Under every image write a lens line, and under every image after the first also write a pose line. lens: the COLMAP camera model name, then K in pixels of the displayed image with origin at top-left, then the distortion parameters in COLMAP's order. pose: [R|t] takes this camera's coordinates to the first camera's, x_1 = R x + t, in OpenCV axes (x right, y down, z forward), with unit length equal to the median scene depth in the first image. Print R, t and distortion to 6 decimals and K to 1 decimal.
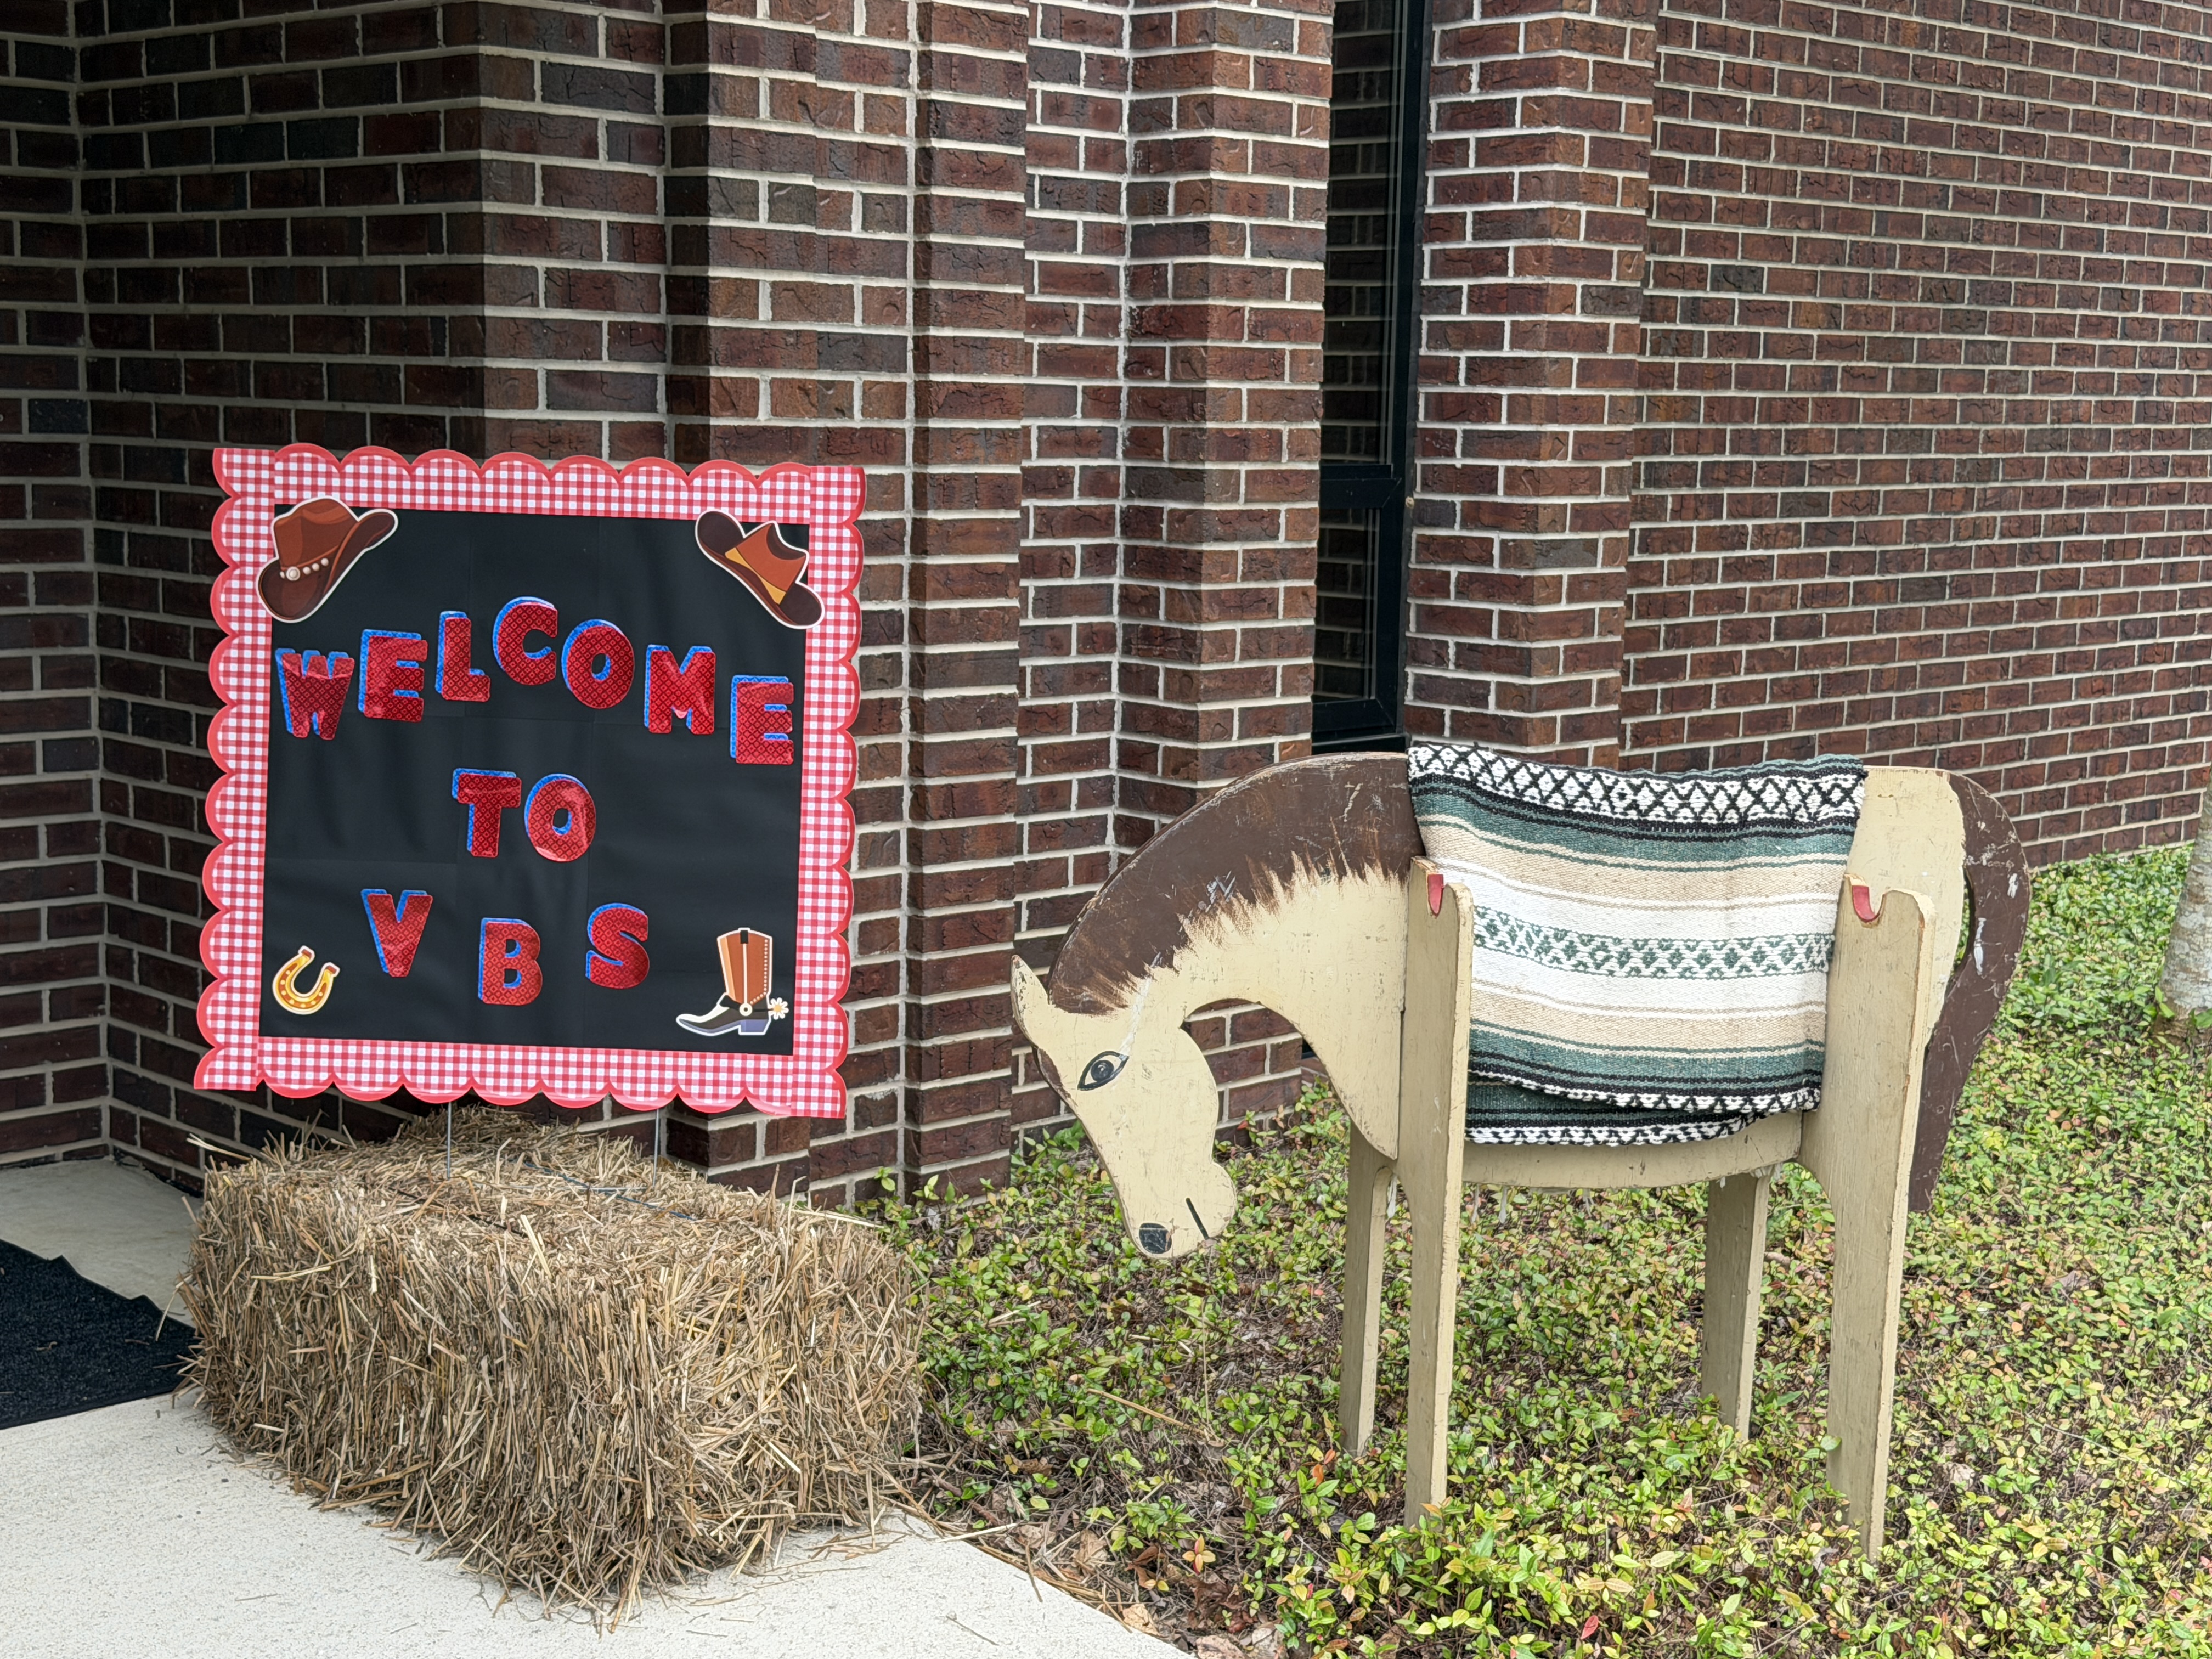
lens RADIAL K [[3070.6, 0, 1133.2], [0, 3070.6, 865.7], [0, 0, 1]] dist [0.110178, 0.000000]
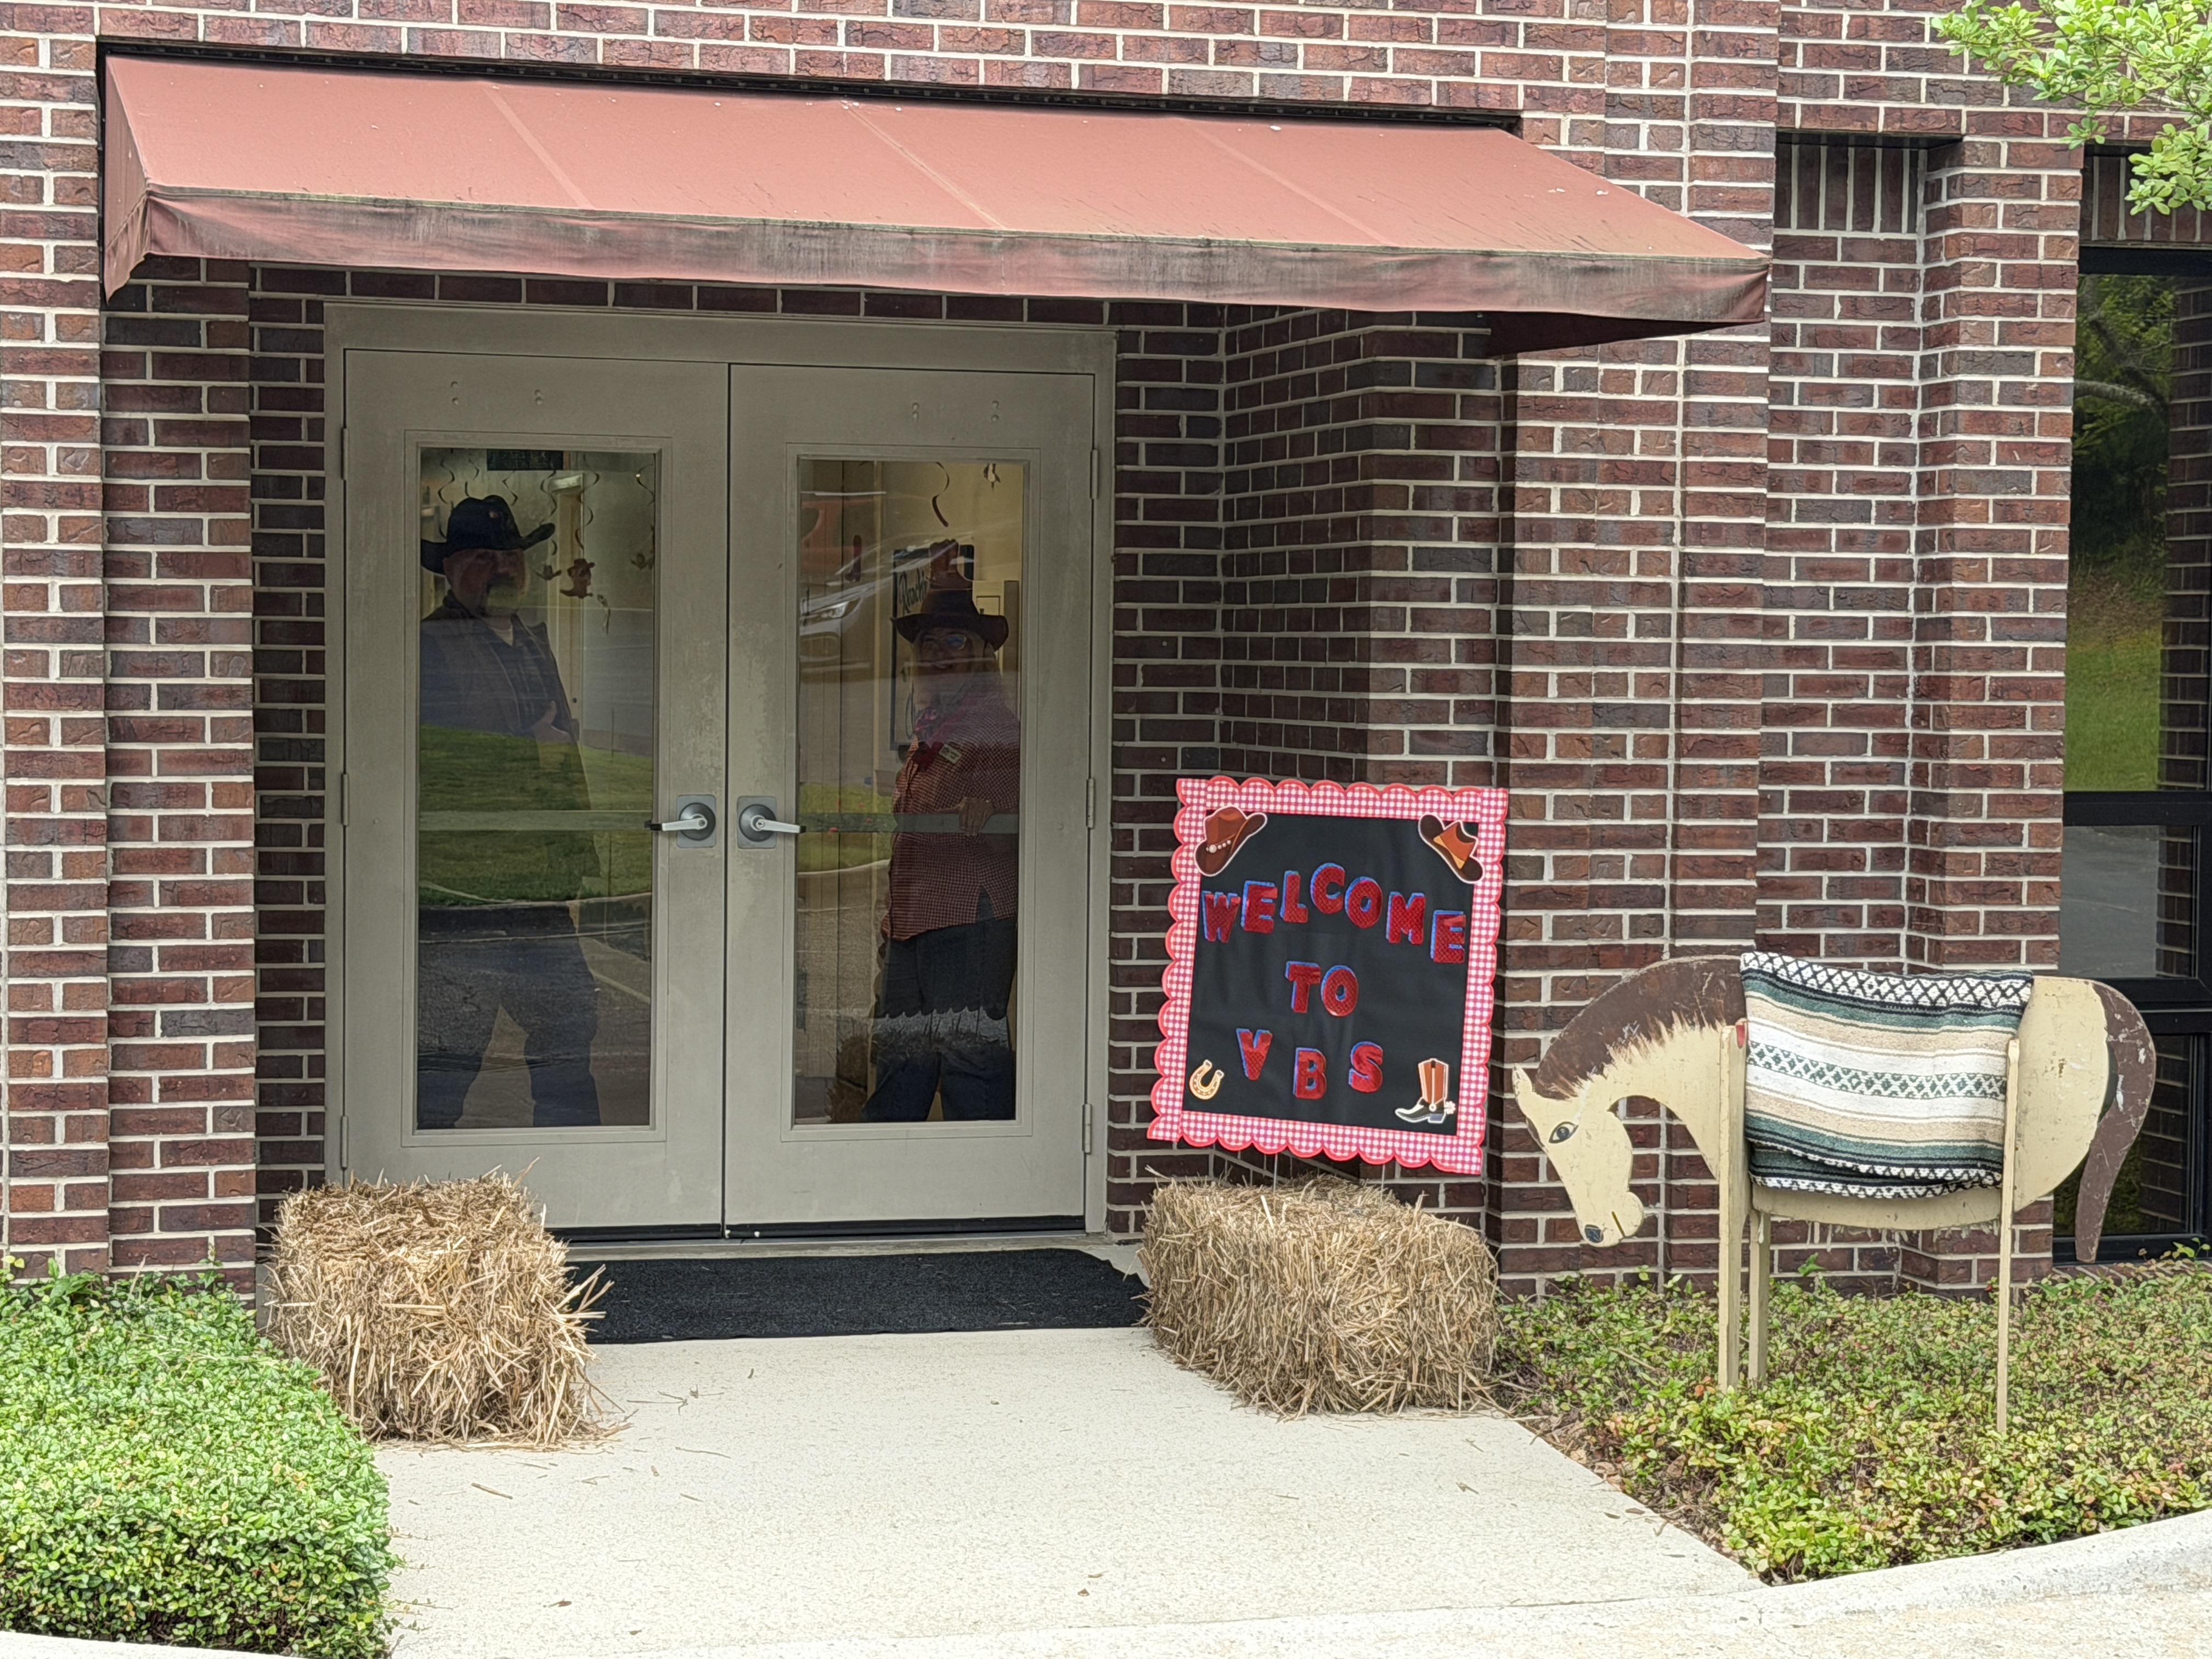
lens RADIAL K [[4255.7, 0, 1105.8], [0, 4255.7, 829.2], [0, 0, 1]] dist [-0.020671, 0.000000]
pose [[0.870049, 0.010448, -0.492854, 0.866748], [-0.069411, 0.992412, -0.101494, 0.144601], [0.488053, 0.122515, 0.864173, -1.123531]]
